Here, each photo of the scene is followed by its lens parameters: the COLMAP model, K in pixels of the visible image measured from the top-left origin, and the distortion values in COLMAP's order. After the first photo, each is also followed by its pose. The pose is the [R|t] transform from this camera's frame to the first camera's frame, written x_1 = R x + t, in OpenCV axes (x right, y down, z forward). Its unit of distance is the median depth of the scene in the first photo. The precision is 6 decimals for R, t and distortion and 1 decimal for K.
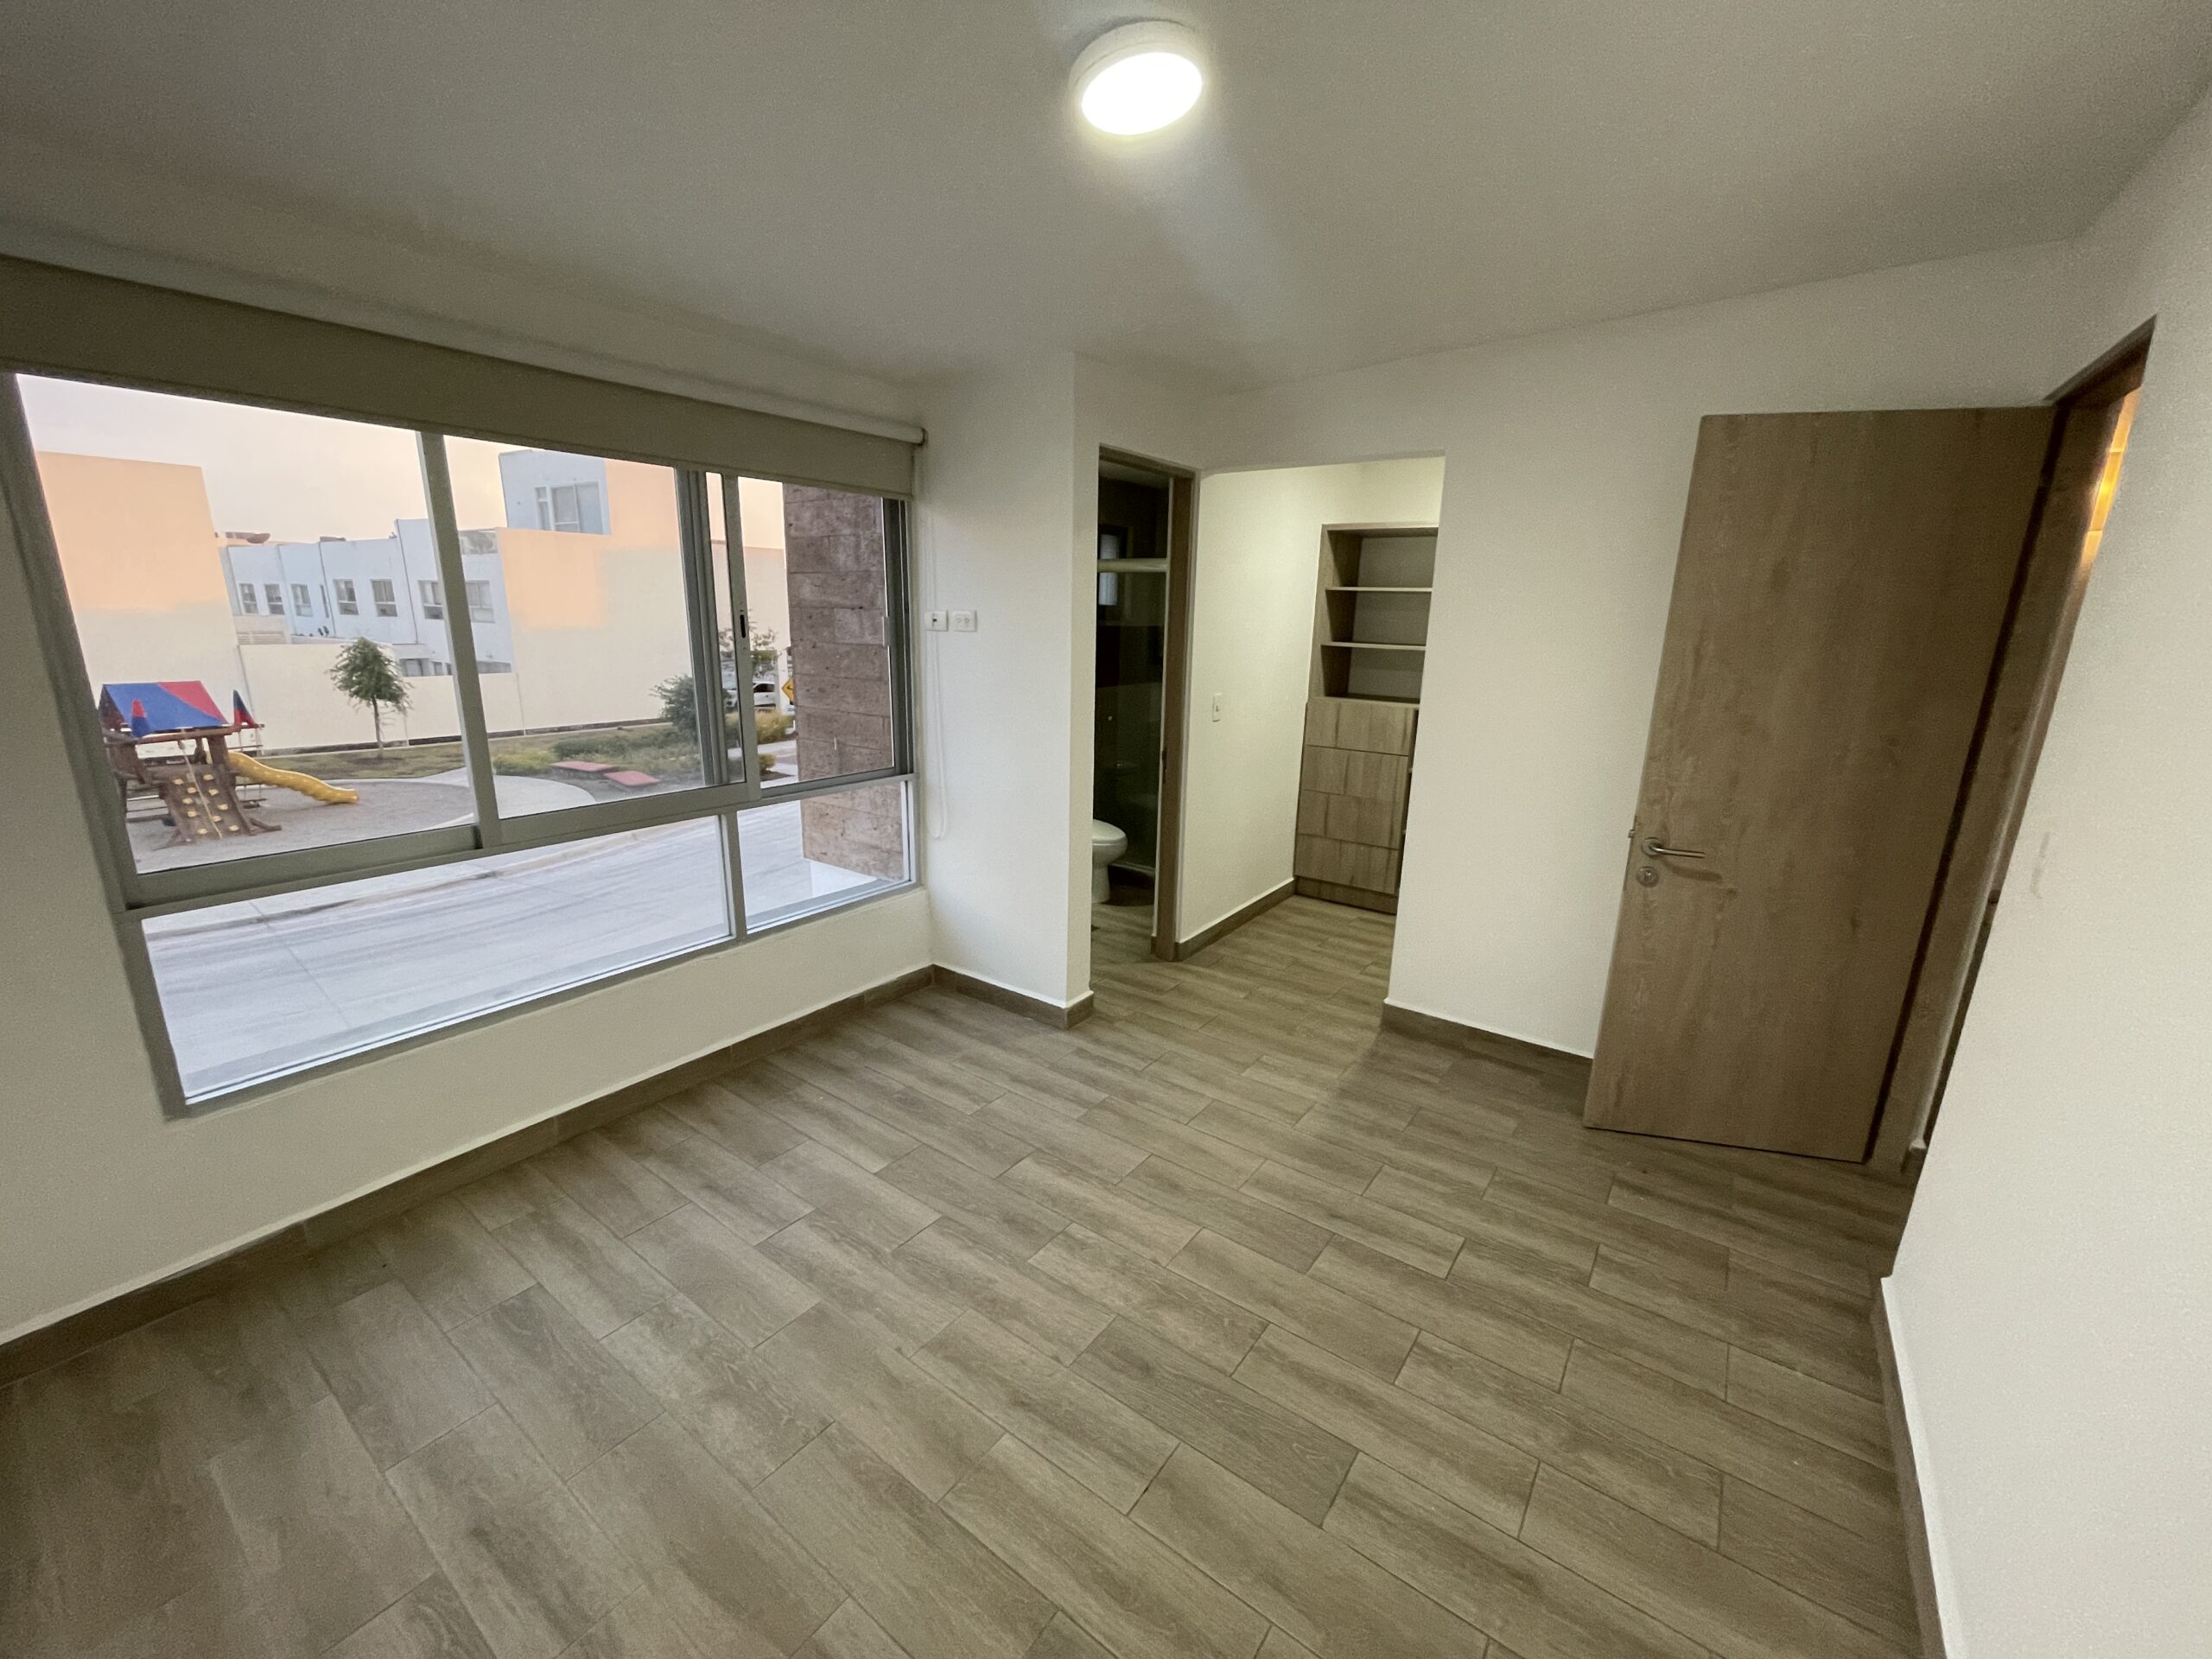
lens RADIAL K [[895.7, 0, 1101.3], [0, 895.7, 829.1], [0, 0, 1]] dist [-0.012565, 0.007233]
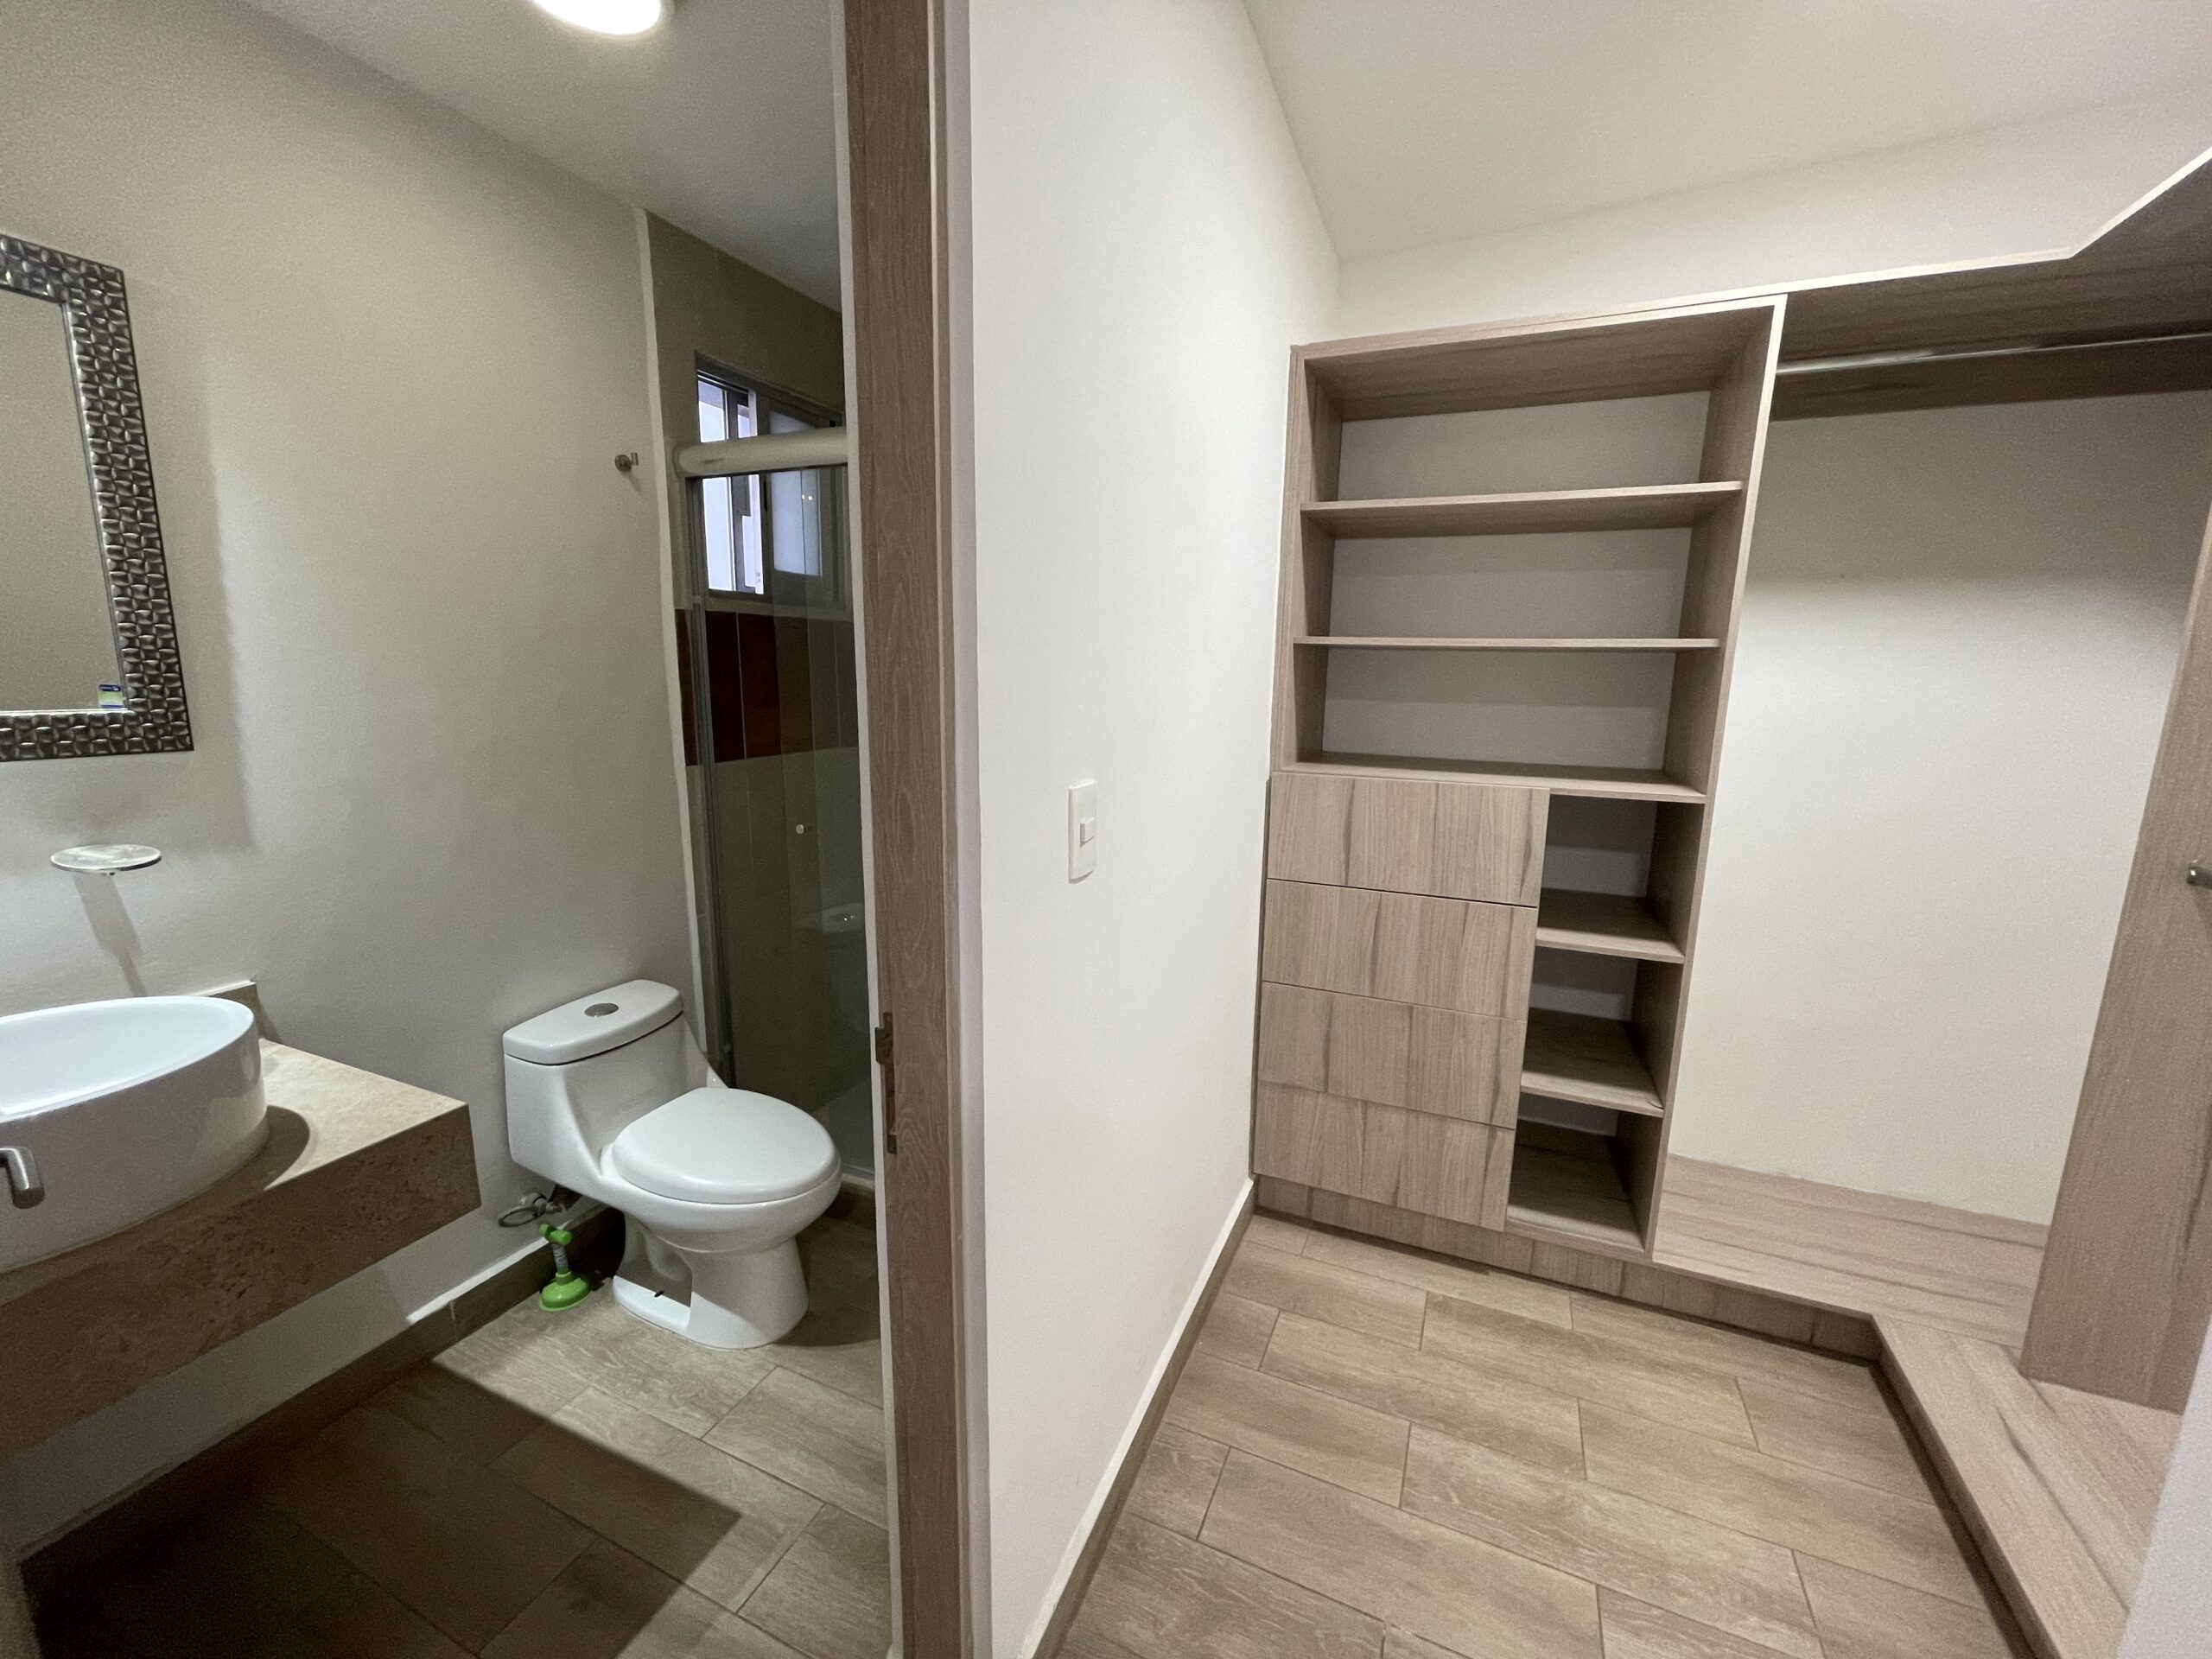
lens RADIAL K [[895.7, 0, 1101.3], [0, 895.7, 829.1], [0, 0, 1]] dist [-0.012565, 0.007233]
pose [[0.977401, -0.046634, 0.206183, 0.065680], [0.058877, 0.996823, -0.053644, -0.100464], [-0.203027, 0.064572, 0.977042, 0.608323]]
